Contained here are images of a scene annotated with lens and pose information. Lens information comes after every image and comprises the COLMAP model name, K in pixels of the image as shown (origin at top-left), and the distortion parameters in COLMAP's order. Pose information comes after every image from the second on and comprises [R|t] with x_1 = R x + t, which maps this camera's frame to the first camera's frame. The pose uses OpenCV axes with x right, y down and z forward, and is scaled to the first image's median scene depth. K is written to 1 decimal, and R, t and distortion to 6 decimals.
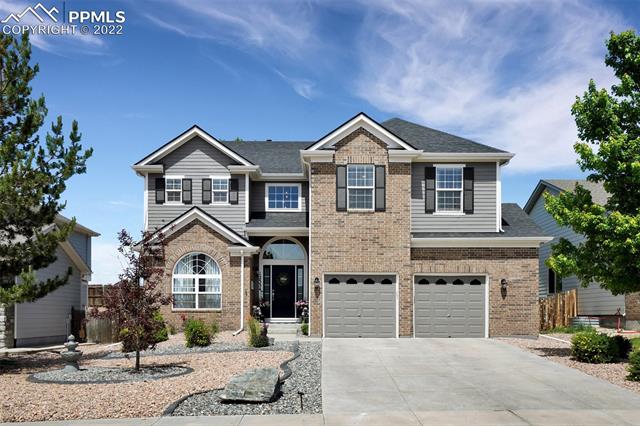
lens RADIAL K [[620.3, 0, 320.1], [0, 620.3, 212.2], [0, 0, 1]] dist [0.024046, 0.000000]
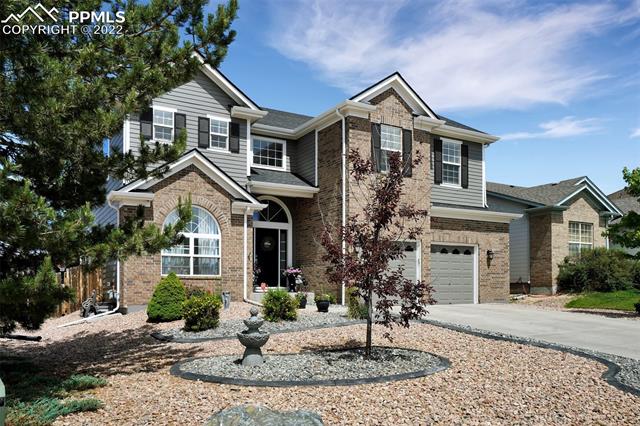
lens RADIAL K [[508.8, 0, 320.0], [0, 508.8, 213.7], [0, 0, 1]] dist [-0.008668, -0.000319]
pose [[0.866762, 0.067700, 0.494106, -0.384534], [-0.078355, 0.996925, 0.000858, 0.061912], [-0.492528, -0.039459, 0.869401, 0.344822]]
